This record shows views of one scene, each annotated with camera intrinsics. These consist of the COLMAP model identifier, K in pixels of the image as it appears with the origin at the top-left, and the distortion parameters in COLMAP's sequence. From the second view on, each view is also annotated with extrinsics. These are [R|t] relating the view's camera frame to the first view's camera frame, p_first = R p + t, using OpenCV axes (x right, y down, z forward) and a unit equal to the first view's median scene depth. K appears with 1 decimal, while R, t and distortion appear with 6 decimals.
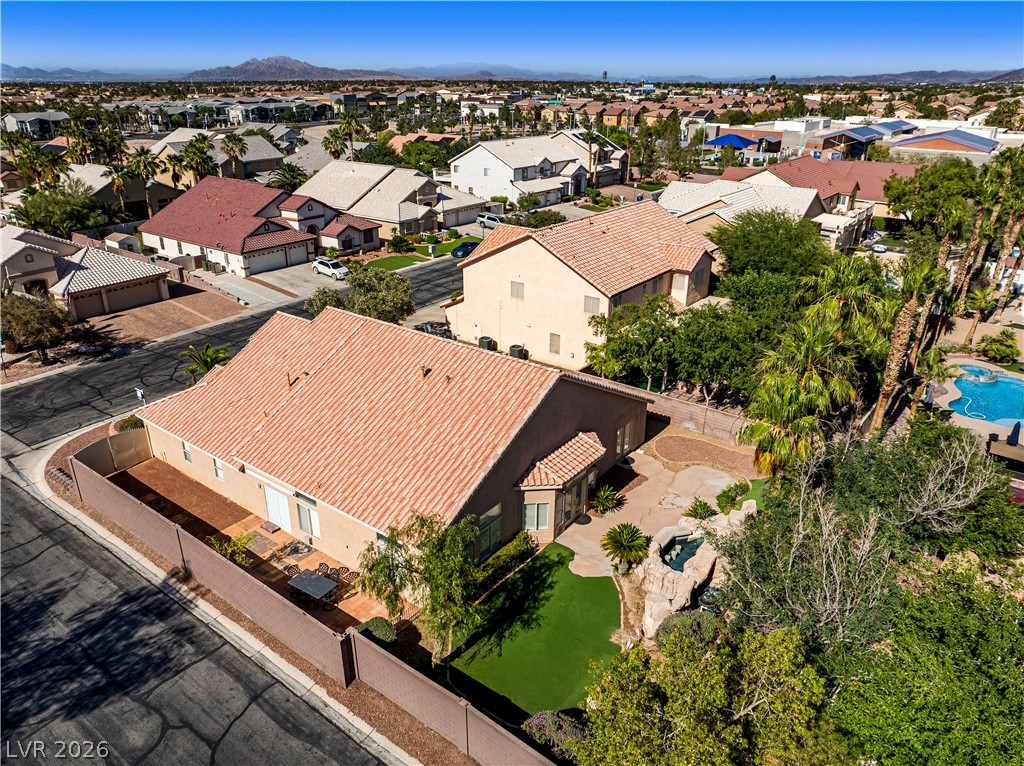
lens RADIAL K [[724.3, 0, 515.3], [0, 724.3, 382.5], [0, 0, 1]] dist [-0.046303, 0.017612]
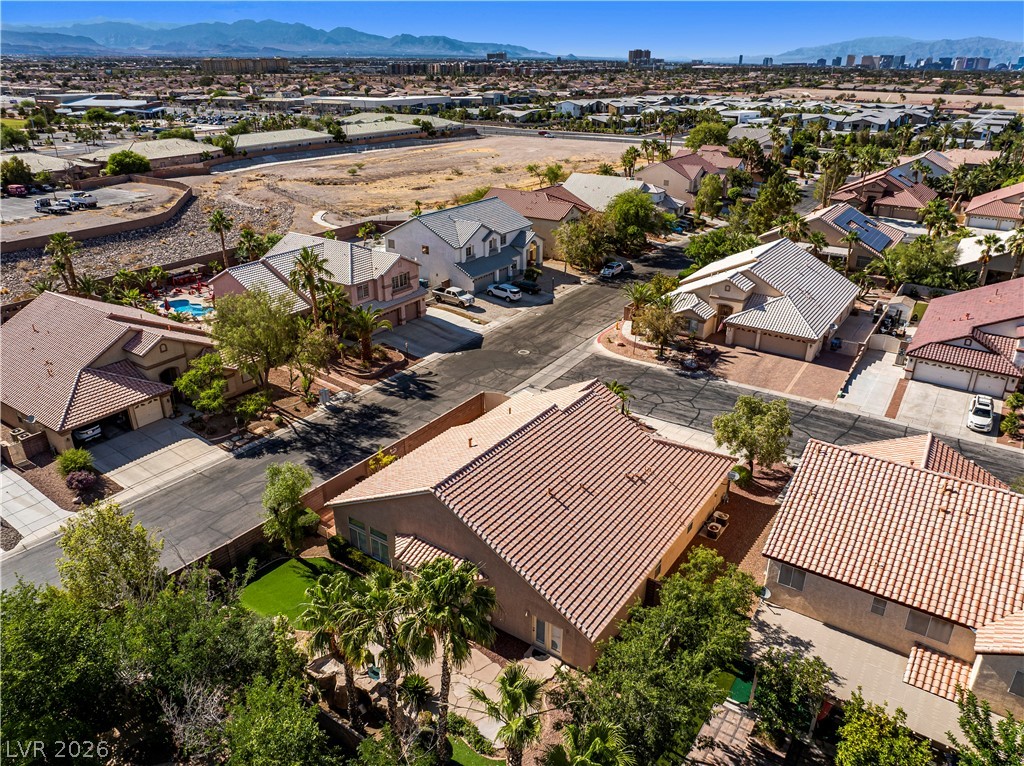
lens RADIAL K [[724.3, 0, 515.3], [0, 724.3, 382.5], [0, 0, 1]] dist [-0.046303, 0.017612]
pose [[0.036419, 0.402410, -0.914735, 0.578734], [-0.394496, 0.846792, 0.356814, -0.343123], [0.918176, 0.347864, 0.189588, 0.444615]]
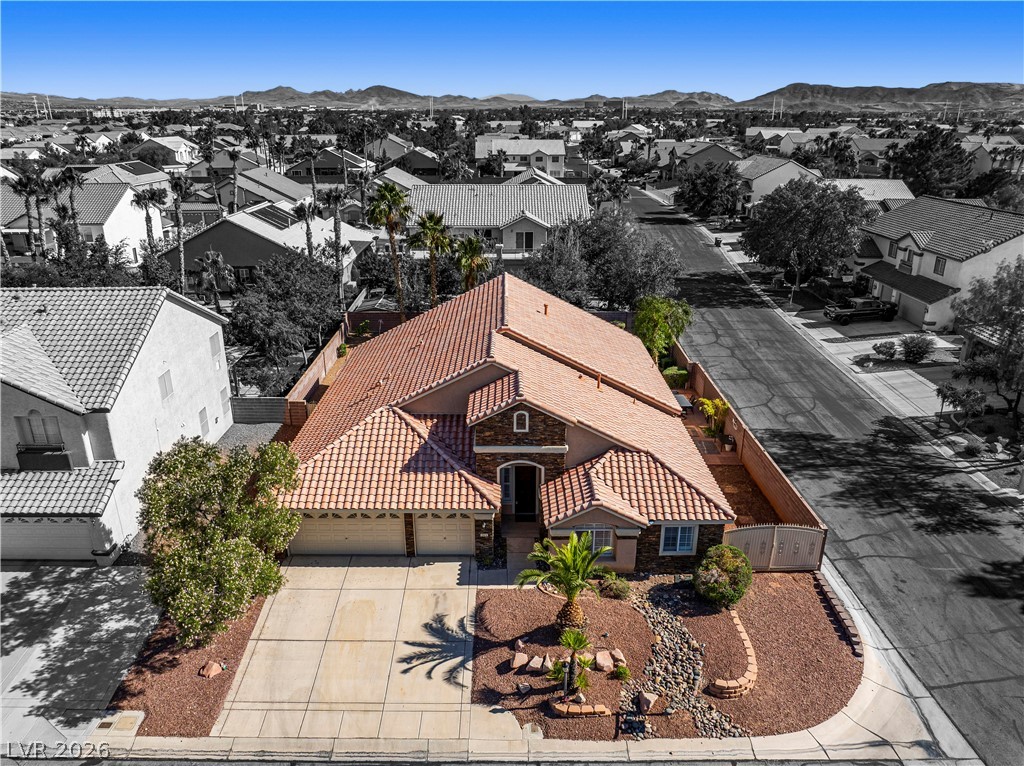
lens RADIAL K [[724.3, 0, 515.3], [0, 724.3, 382.5], [0, 0, 1]] dist [-0.046303, 0.017612]
pose [[-0.606165, -0.282136, 0.743615, -0.584121], [0.306444, 0.779928, 0.545714, -0.336873], [-0.733932, 0.558669, -0.386306, 0.886868]]
